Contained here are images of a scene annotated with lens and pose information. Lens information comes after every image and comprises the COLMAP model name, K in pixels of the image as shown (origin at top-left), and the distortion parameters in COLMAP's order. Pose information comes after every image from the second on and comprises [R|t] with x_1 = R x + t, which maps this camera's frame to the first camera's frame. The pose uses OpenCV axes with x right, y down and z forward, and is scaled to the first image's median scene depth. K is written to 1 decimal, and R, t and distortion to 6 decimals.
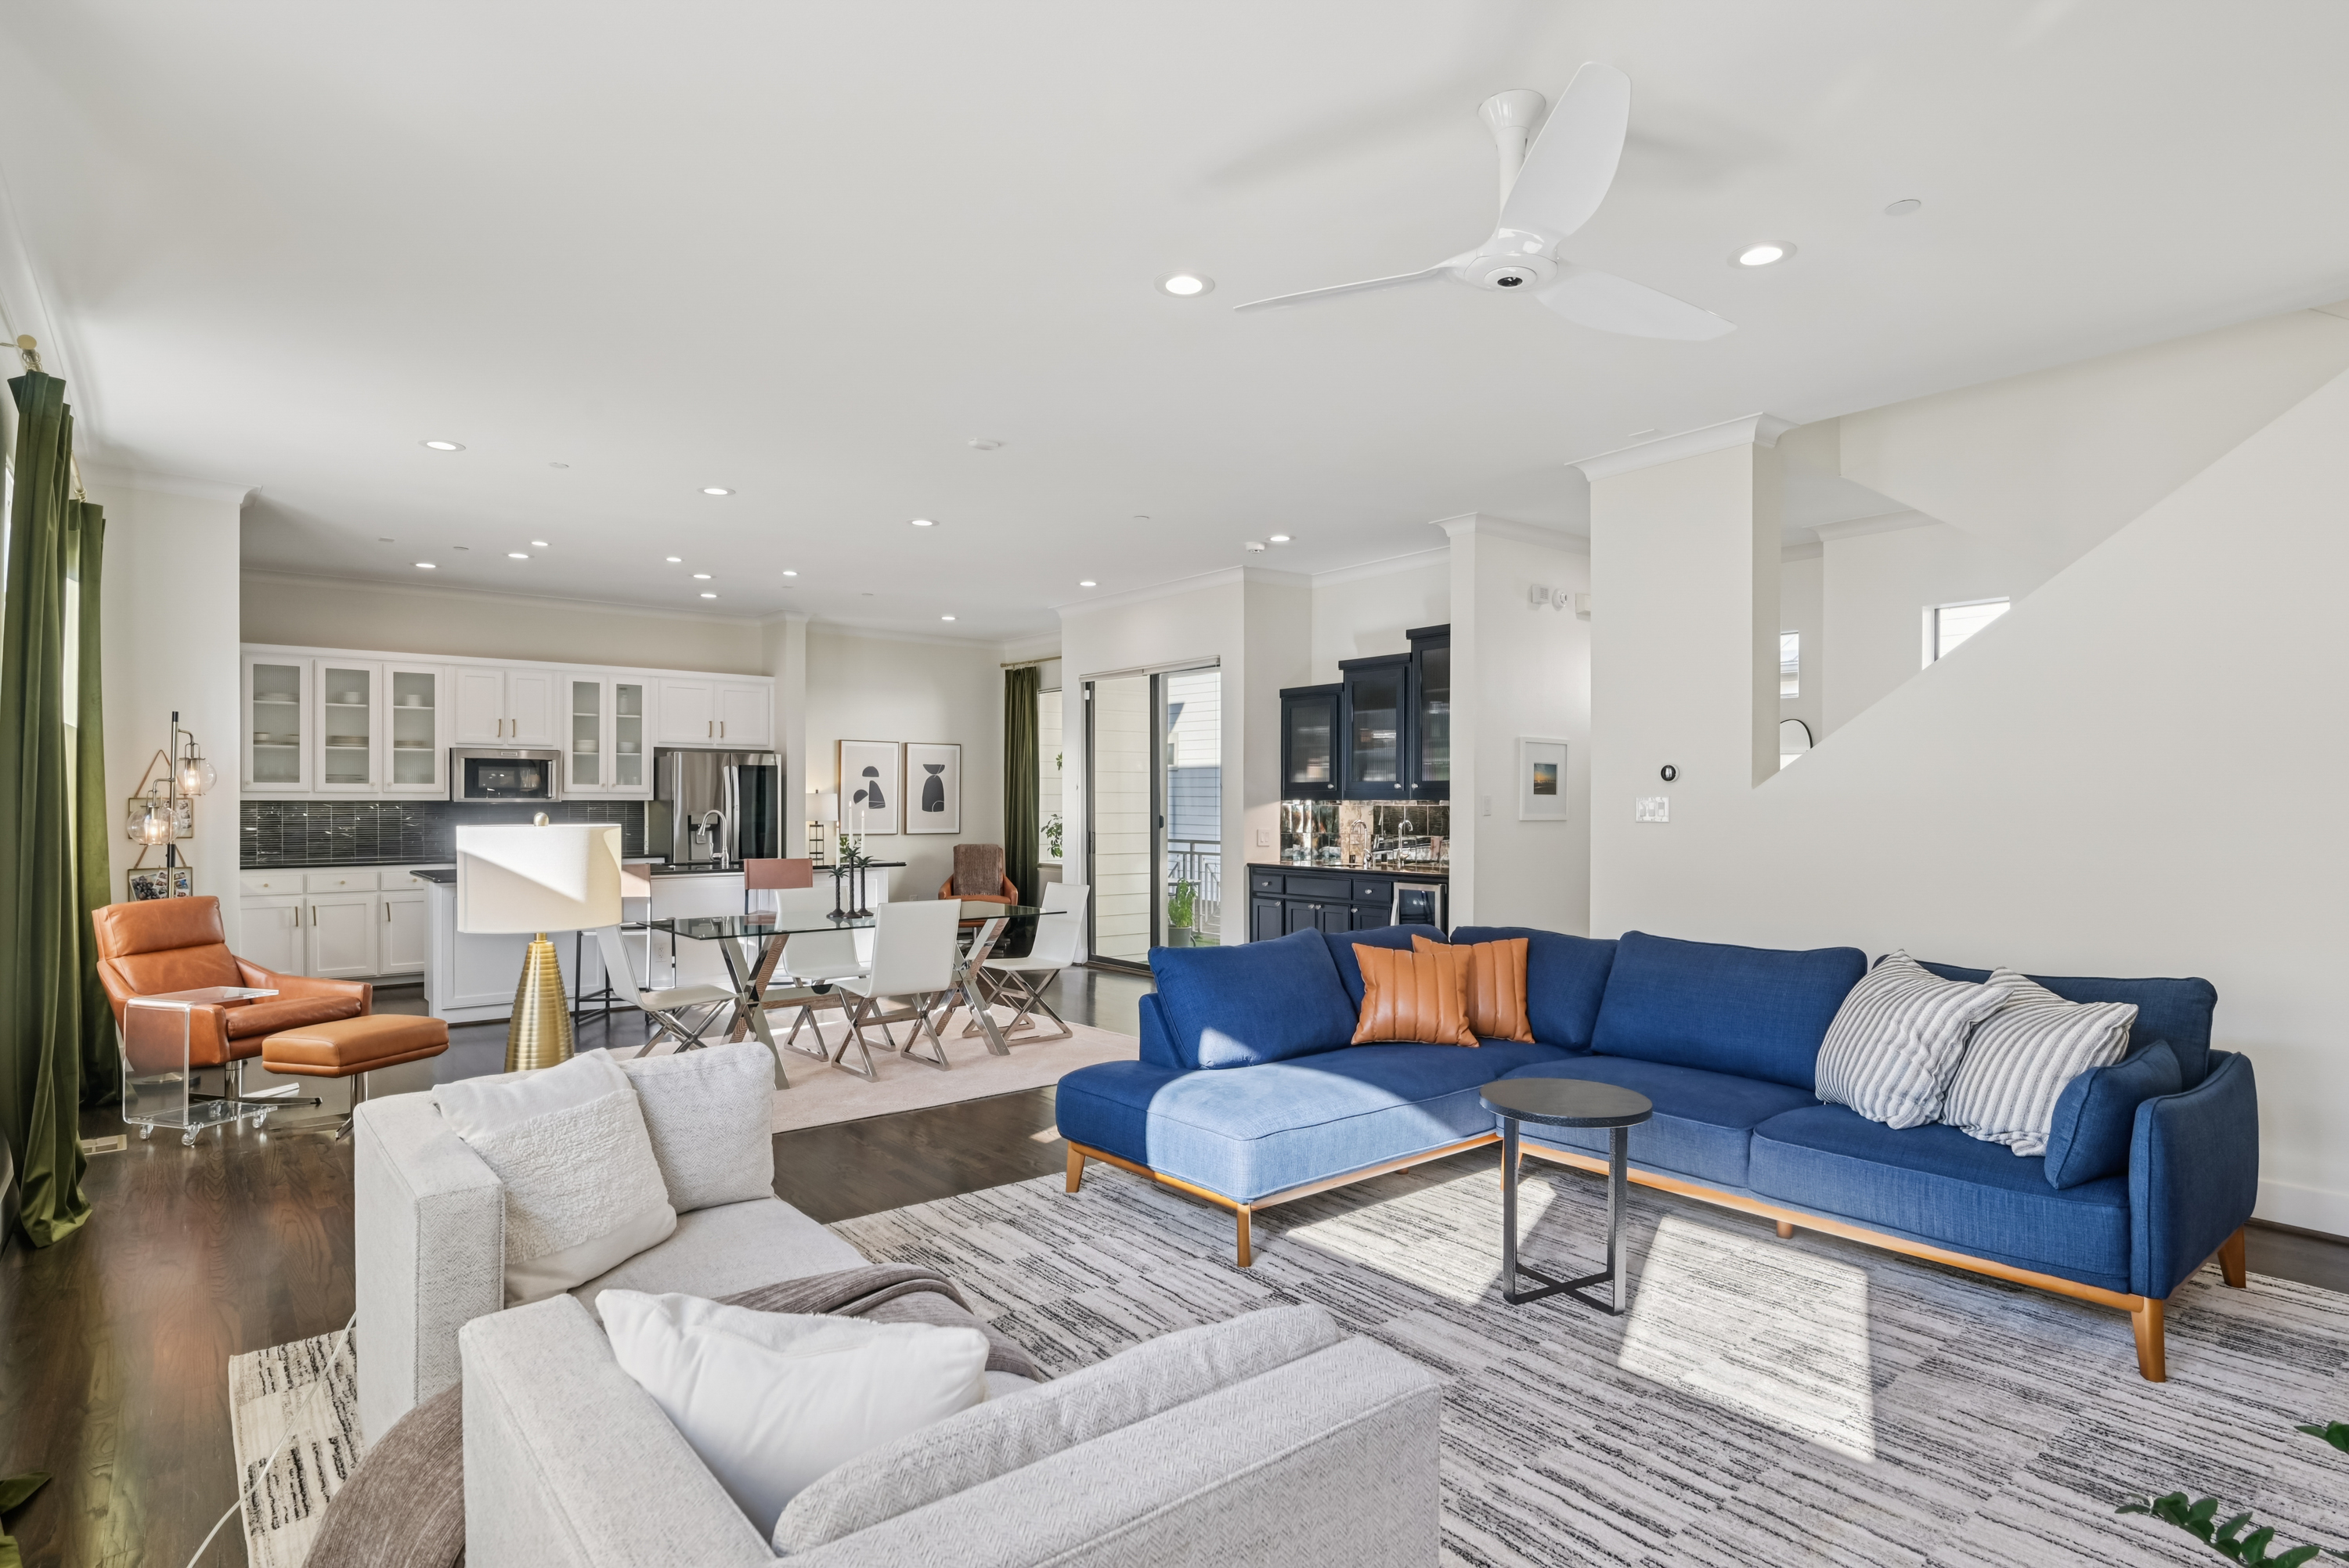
lens RADIAL K [[1260.2, 0, 1119.8], [0, 1260.2, 791.5], [0, 0, 1]] dist [0.000524, 0.000257]
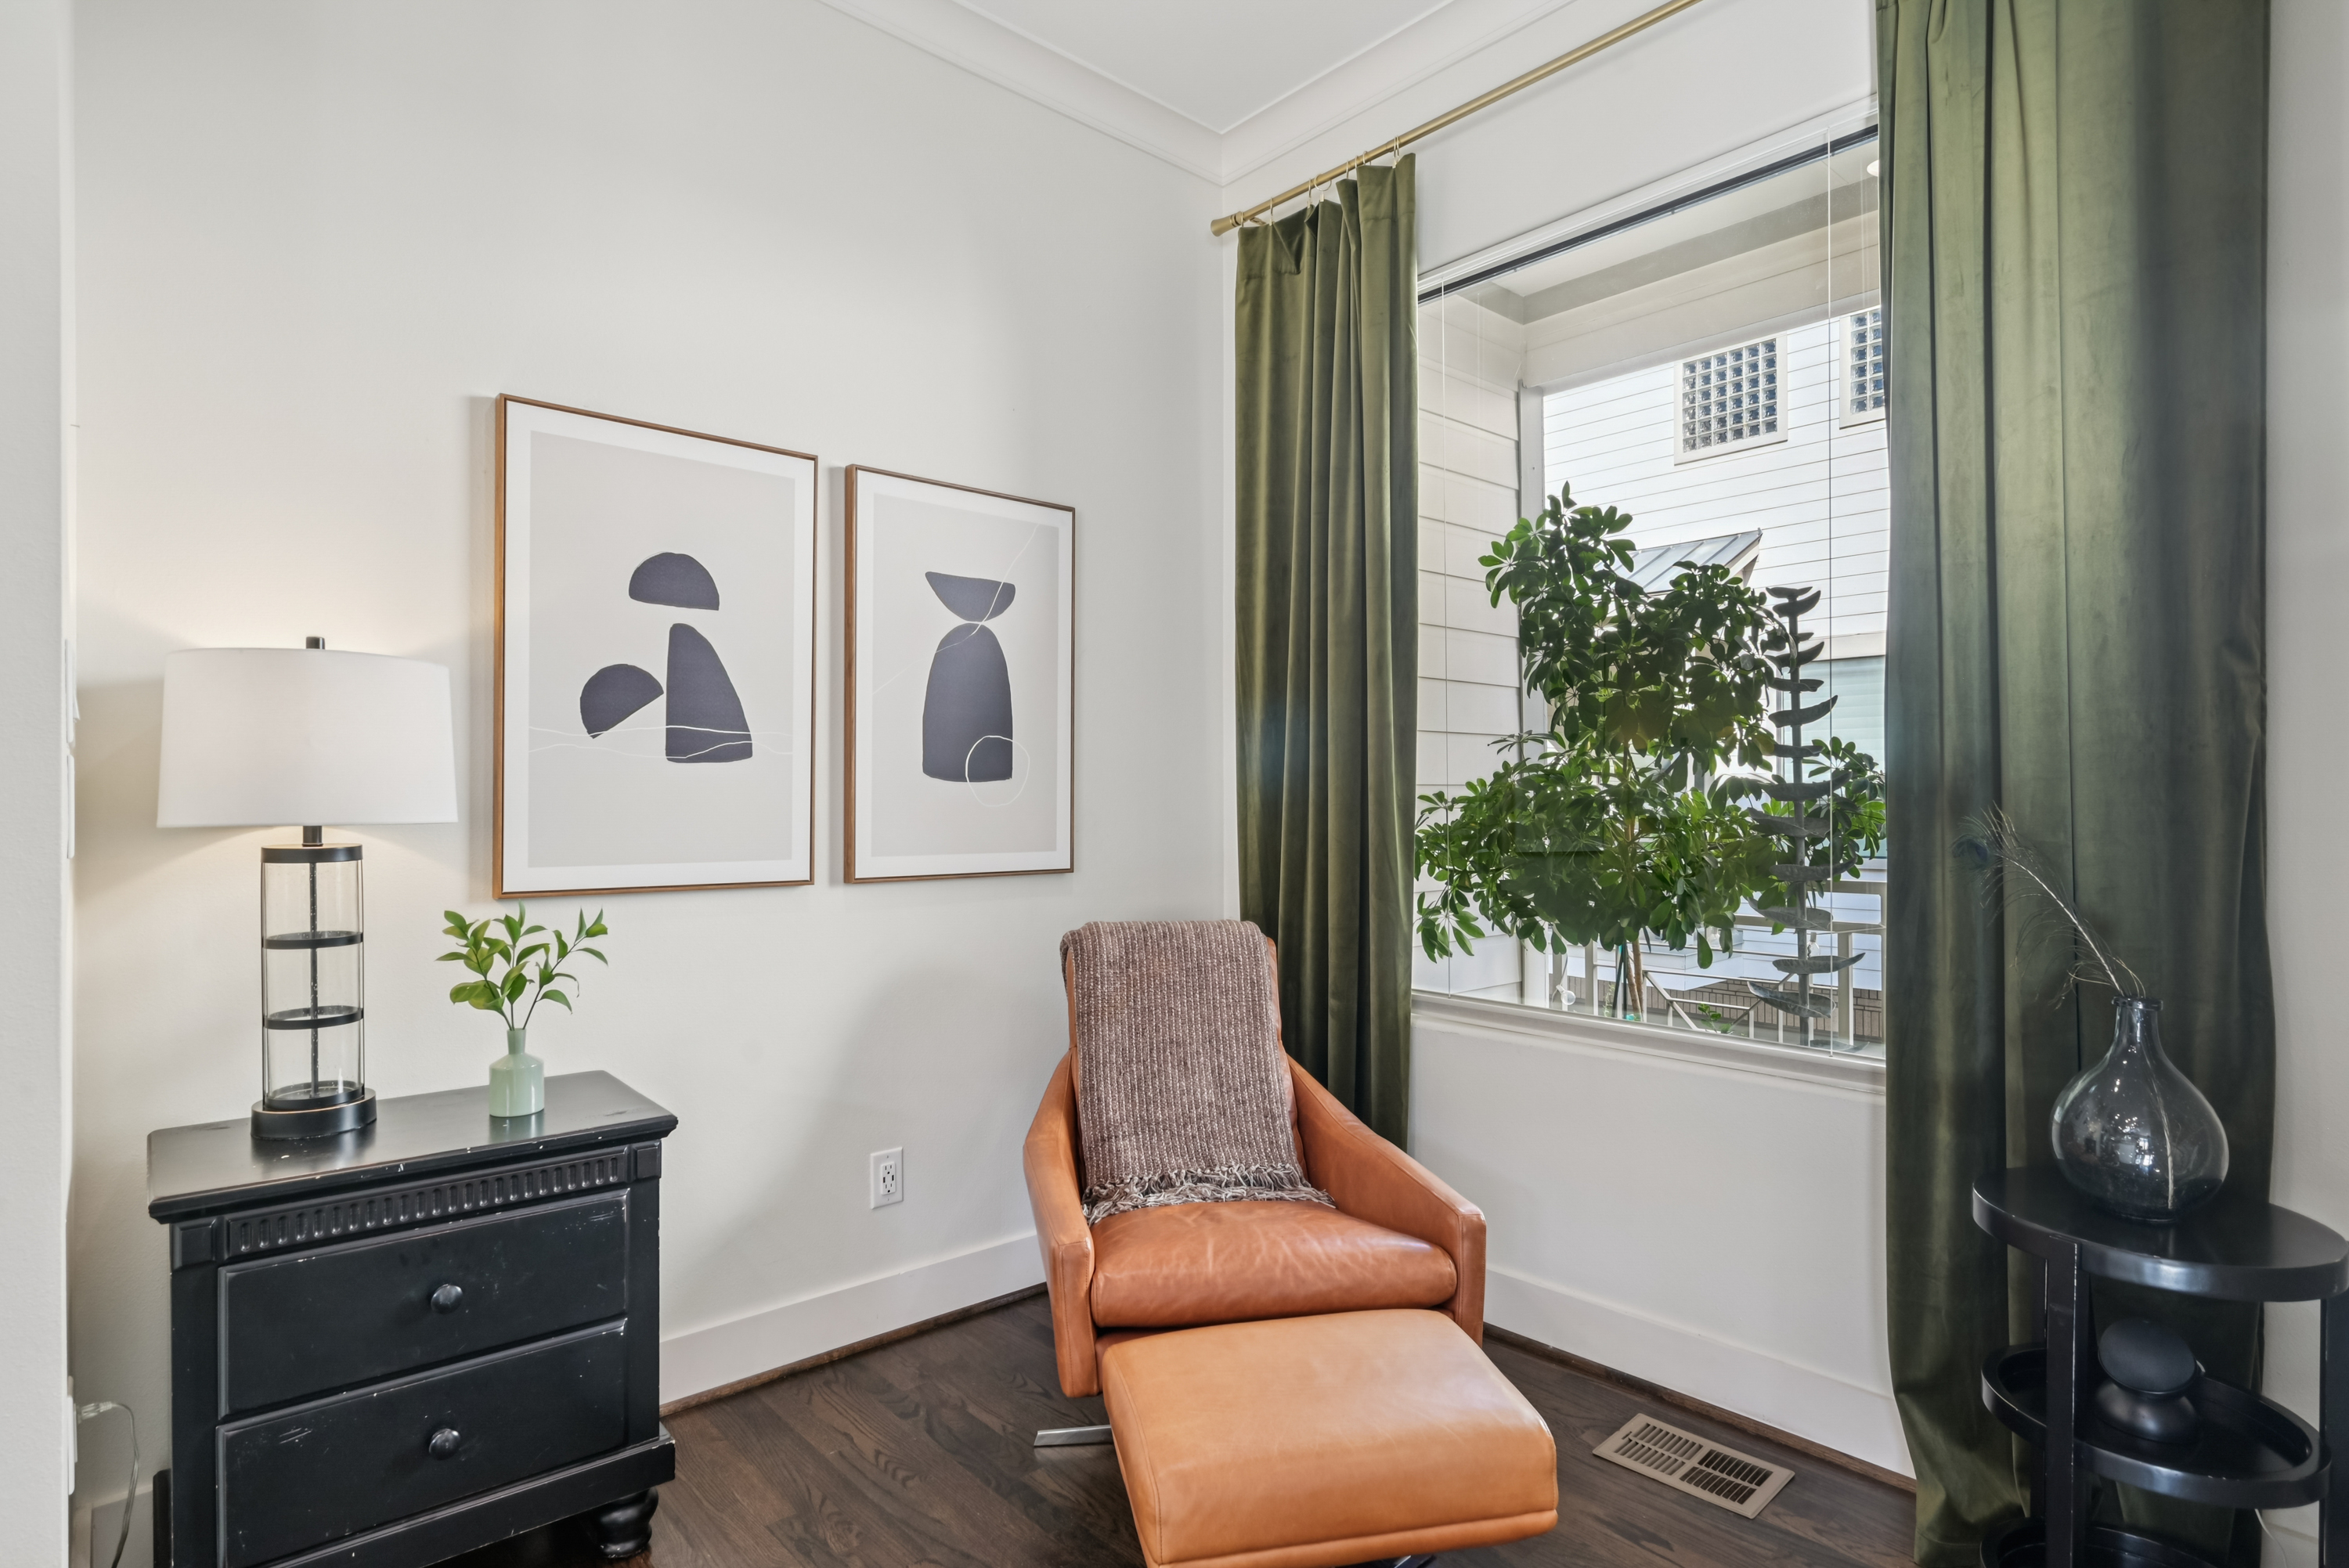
lens RADIAL K [[1260.2, 0, 1157.5], [0, 1260.2, 797.6], [0, 0, 1]] dist [0.000524, 0.000257]
pose [[0.996463, -0.006163, 0.083803, -0.134129], [0.005864, 0.999976, 0.003820, 0.018318], [-0.083825, -0.003315, 0.996475, 0.771863]]
